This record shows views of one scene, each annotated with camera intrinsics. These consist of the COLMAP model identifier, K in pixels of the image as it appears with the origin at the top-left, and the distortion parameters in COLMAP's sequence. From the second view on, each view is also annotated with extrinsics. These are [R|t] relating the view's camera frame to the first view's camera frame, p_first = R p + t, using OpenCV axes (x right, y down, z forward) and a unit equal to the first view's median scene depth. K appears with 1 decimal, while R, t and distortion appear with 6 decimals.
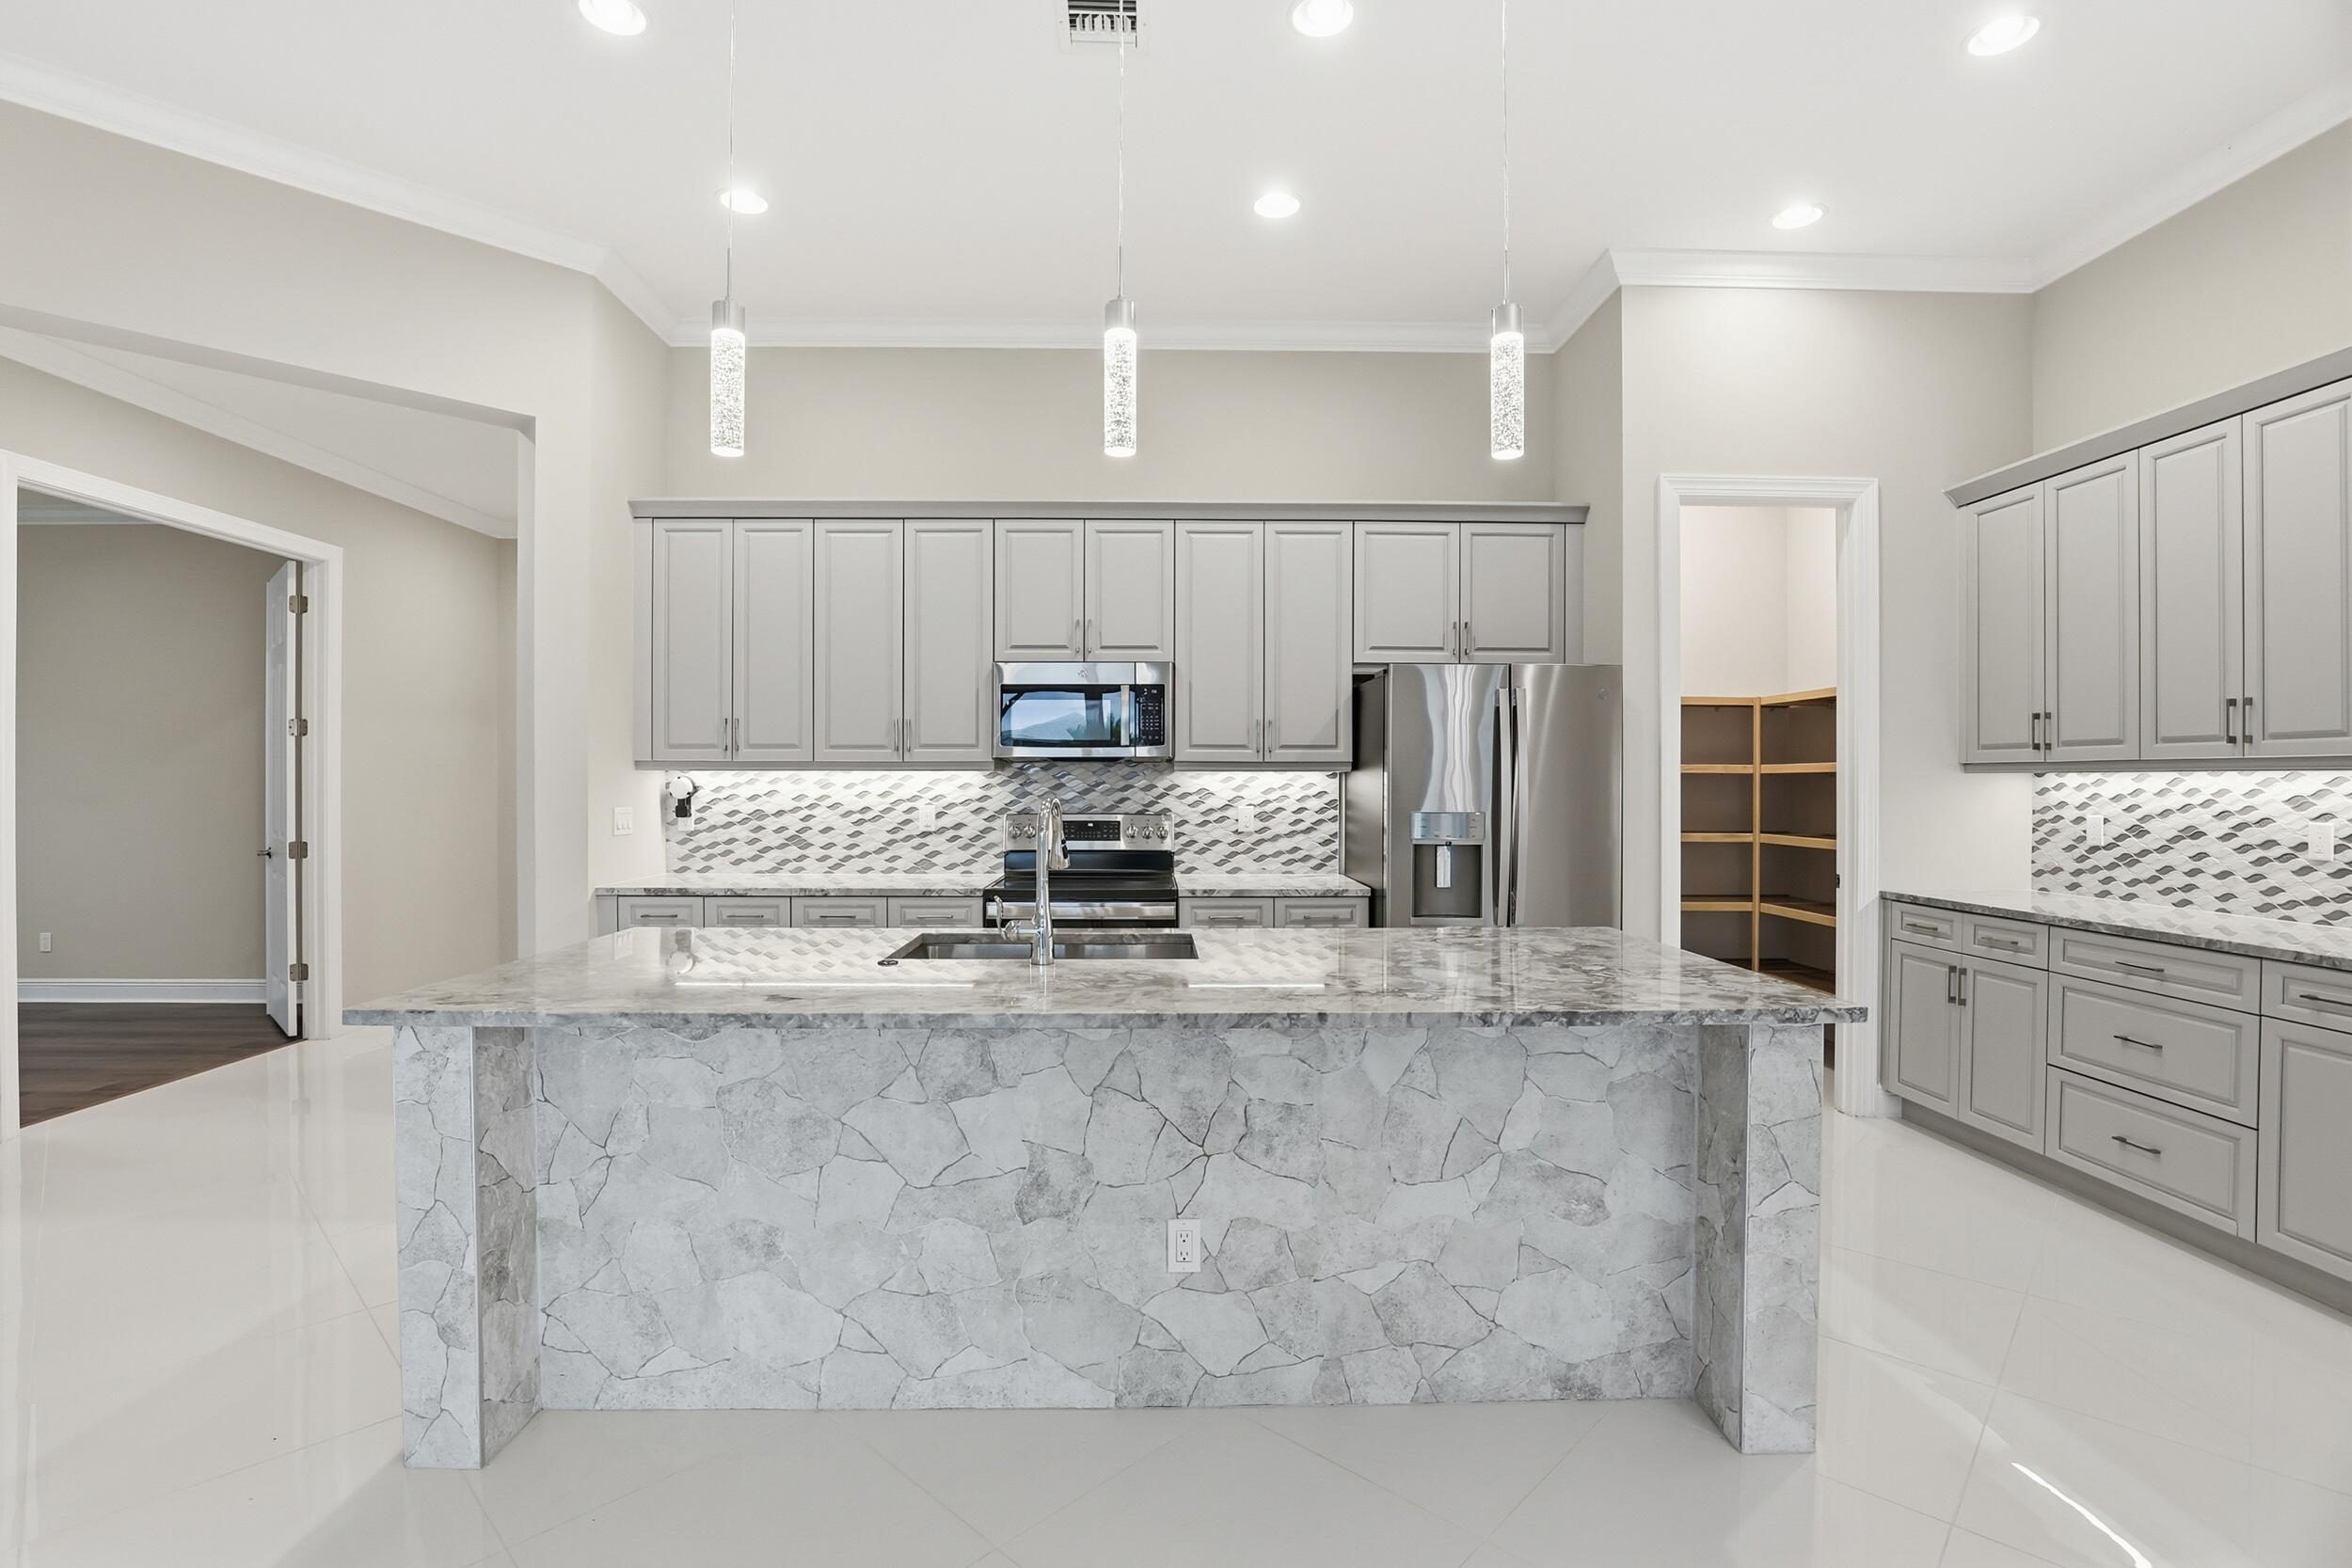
lens RADIAL K [[1082.3, 0, 1161.3], [0, 1082.3, 782.2], [0, 0, 1]] dist [-0.031563, 0.001863]
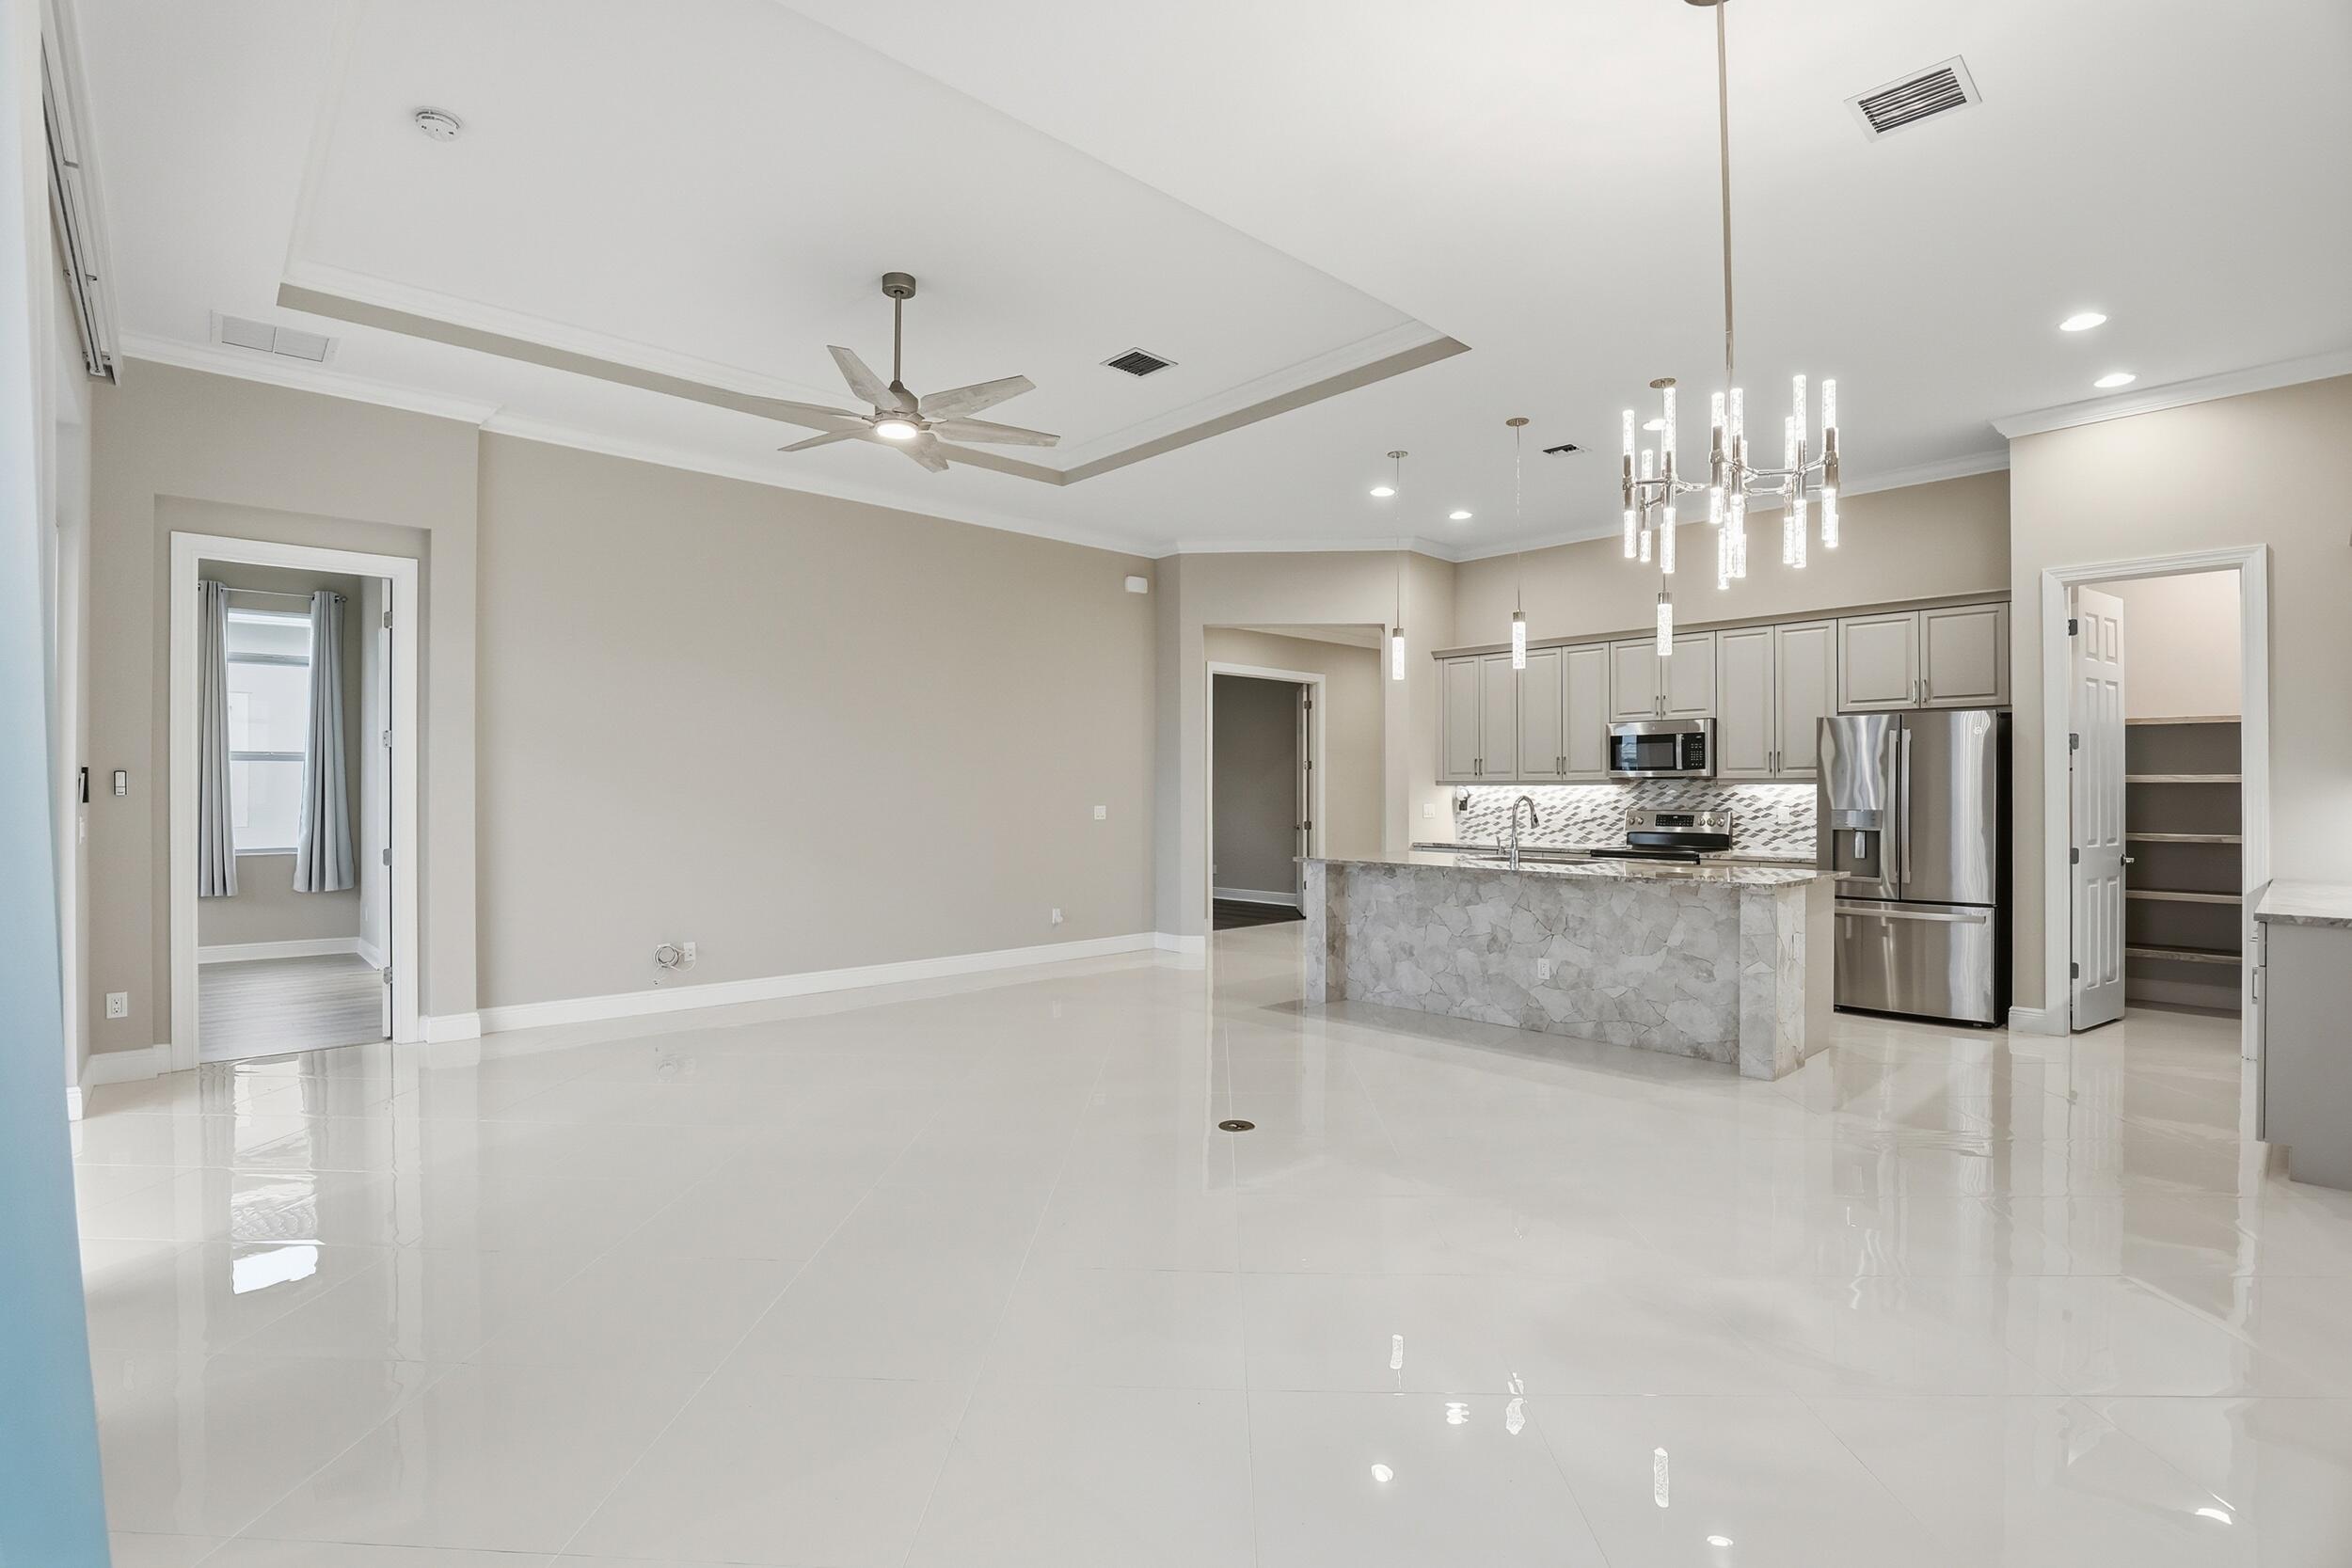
lens RADIAL K [[1082.3, 0, 1178.1], [0, 1082.3, 788.6], [0, 0, 1]] dist [-0.031563, 0.001863]
pose [[0.669176, -0.003507, -0.743096, 0.647291], [-0.000294, 0.999988, -0.004985, 0.004105], [0.743104, 0.003554, 0.669166, -0.663442]]
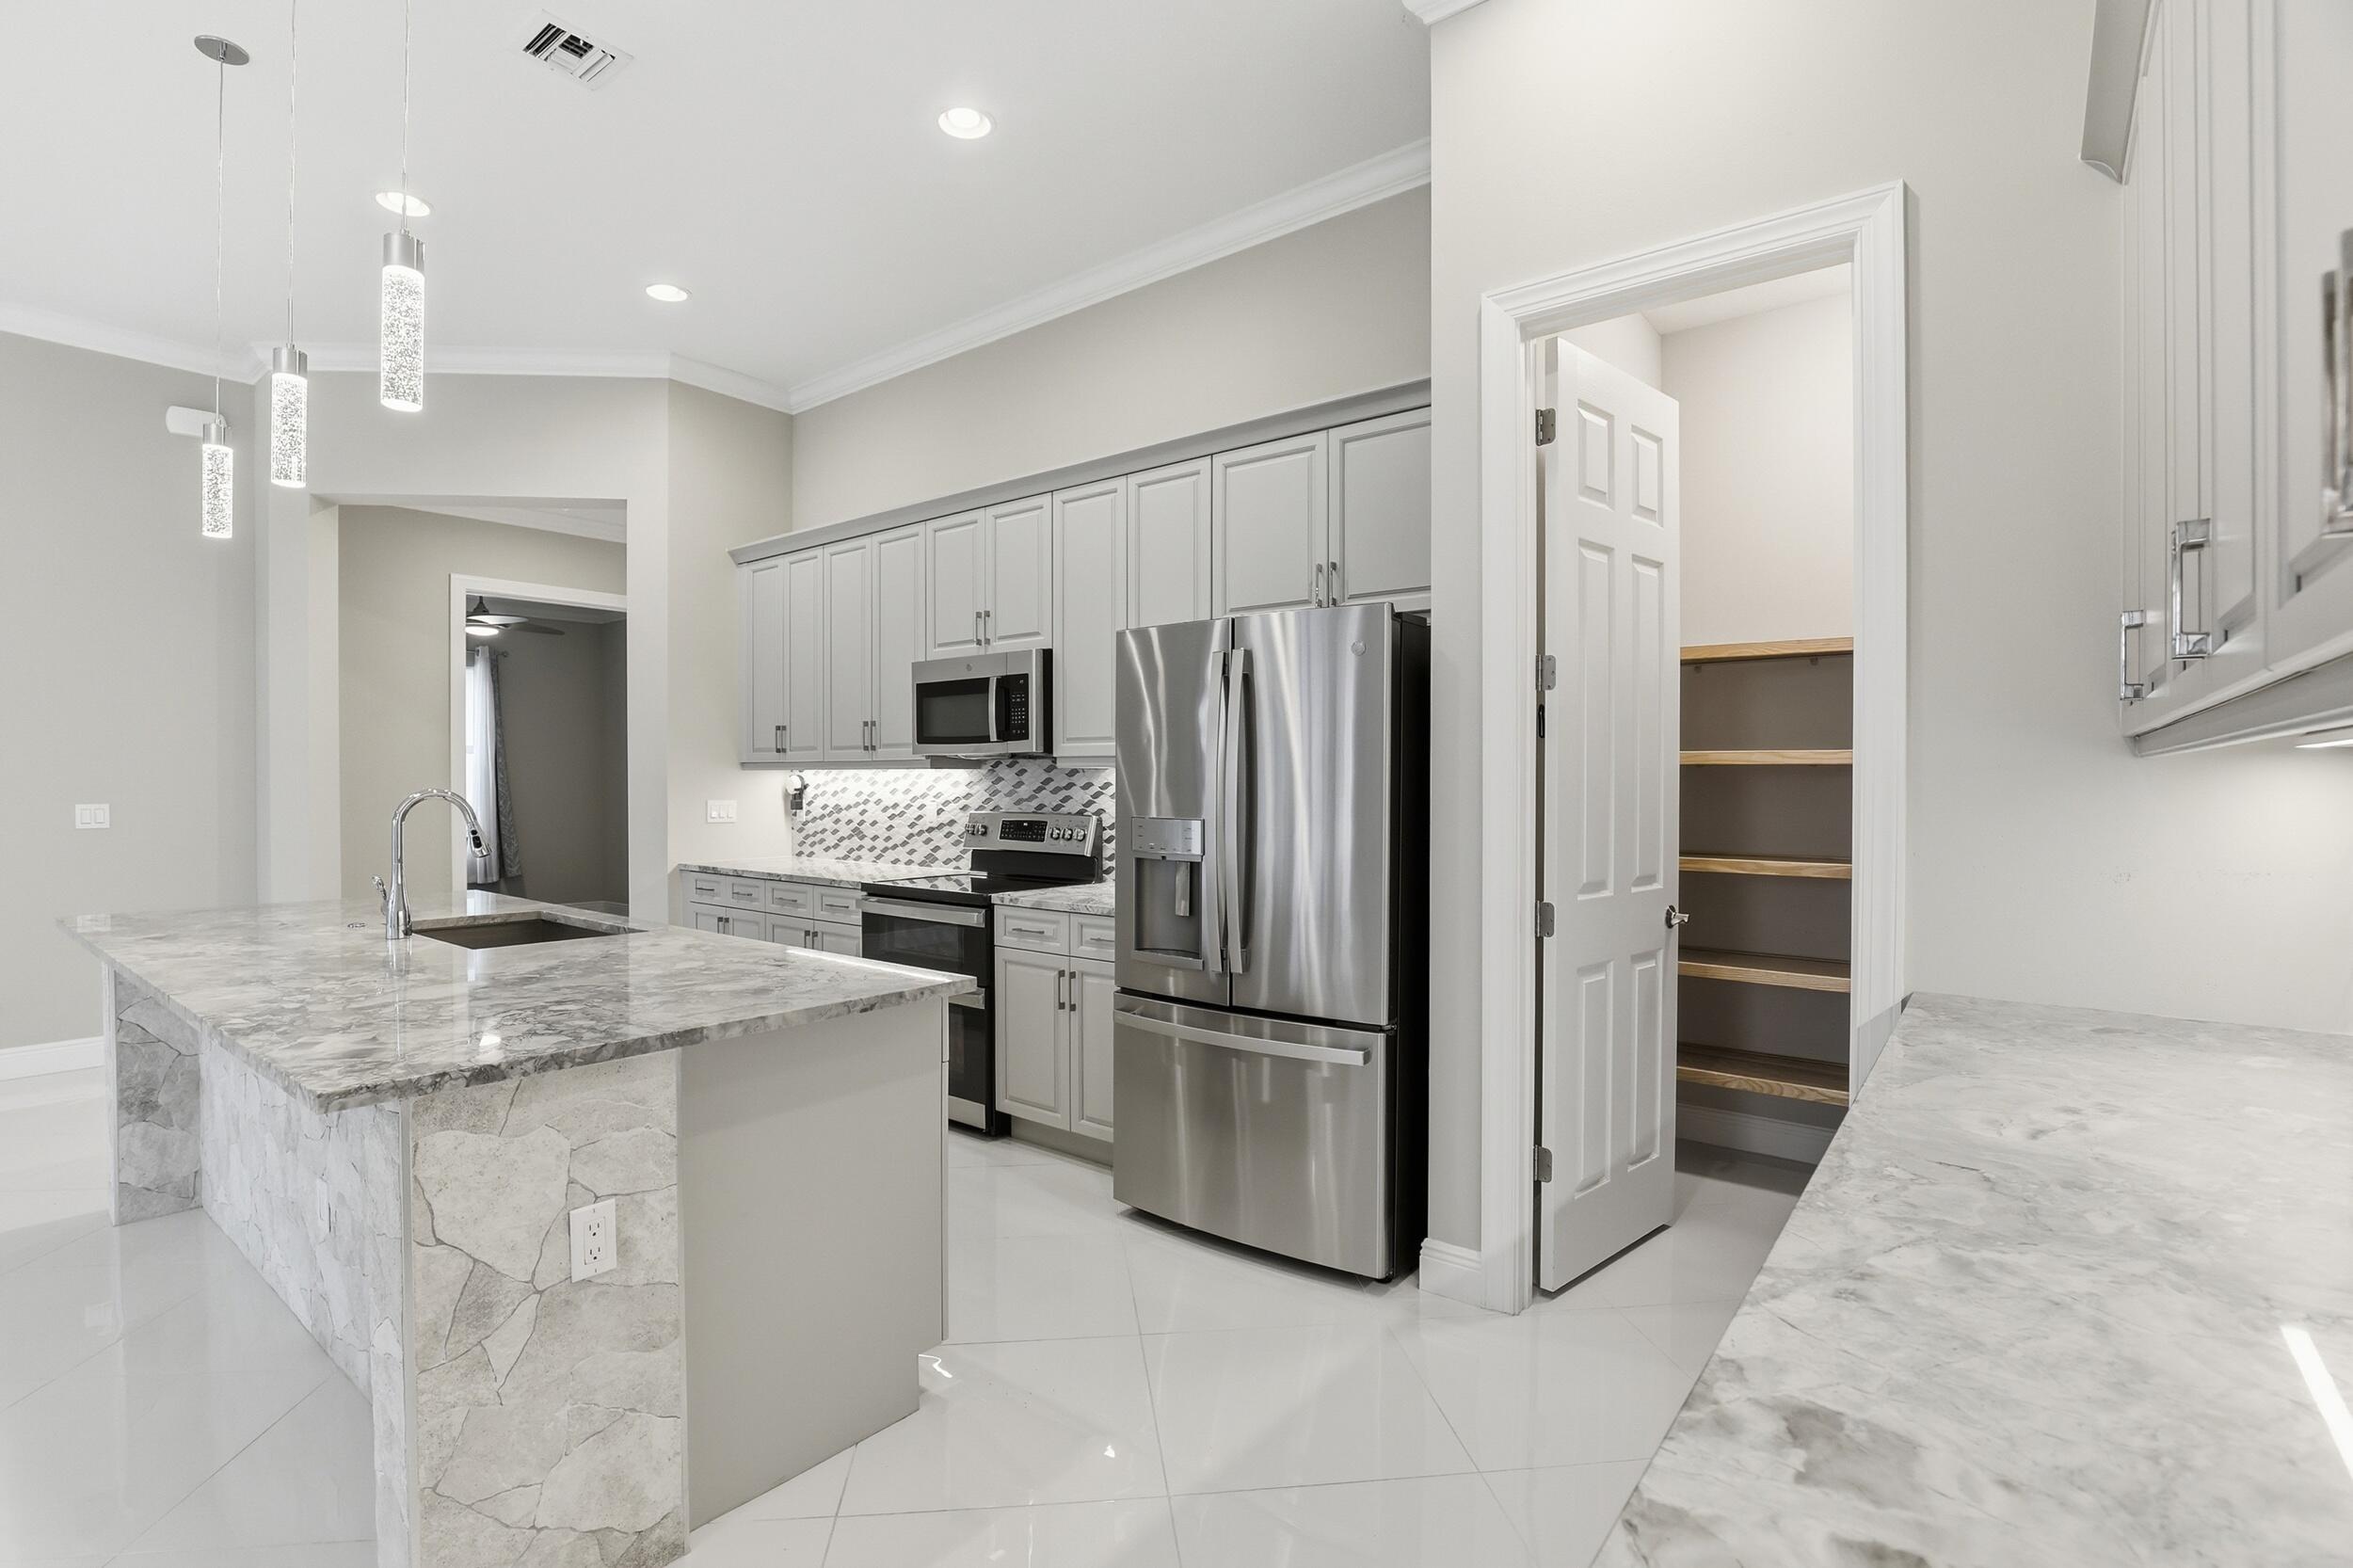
lens RADIAL K [[1082.9, 0, 1173.3], [0, 1082.9, 795.2], [0, 0, 1]] dist [-0.031563, 0.001863]
pose [[0.773729, 0.008696, -0.633457, 0.642759], [-0.001666, 0.999930, 0.011692, 0.002043], [0.633515, -0.007991, 0.773690, 0.344645]]
